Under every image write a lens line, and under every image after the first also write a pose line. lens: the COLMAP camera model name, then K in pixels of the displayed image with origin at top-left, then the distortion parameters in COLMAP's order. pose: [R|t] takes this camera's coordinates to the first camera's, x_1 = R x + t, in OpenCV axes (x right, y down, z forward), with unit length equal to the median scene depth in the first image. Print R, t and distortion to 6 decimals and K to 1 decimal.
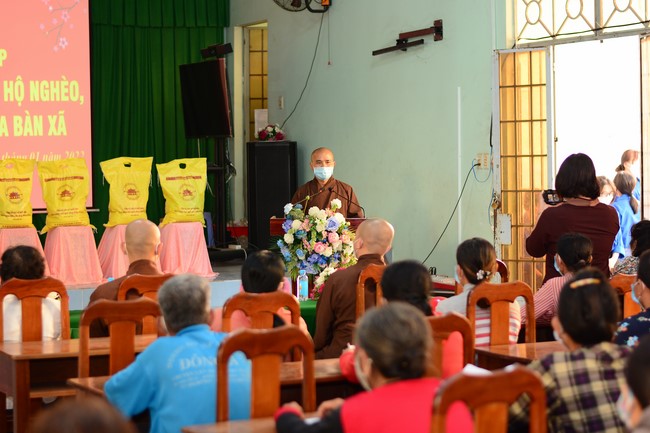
lens RADIAL K [[1404.0, 0, 325.2], [0, 1404.0, 216.2], [0, 0, 1]] dist [-0.101496, 0.000000]
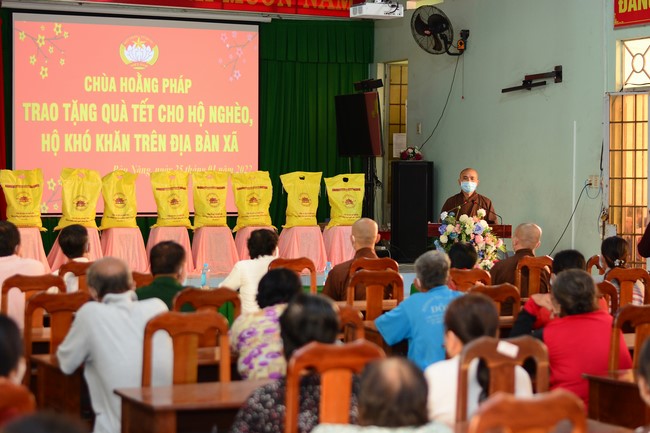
lens RADIAL K [[1404.0, 0, 324.6], [0, 1404.0, 216.6], [0, 0, 1]] dist [-0.101496, 0.000000]
pose [[0.998575, 0.023368, -0.047983, -0.062579], [-0.023847, 0.999671, -0.009447, 0.008629], [0.047747, 0.010578, 0.998803, -0.234712]]
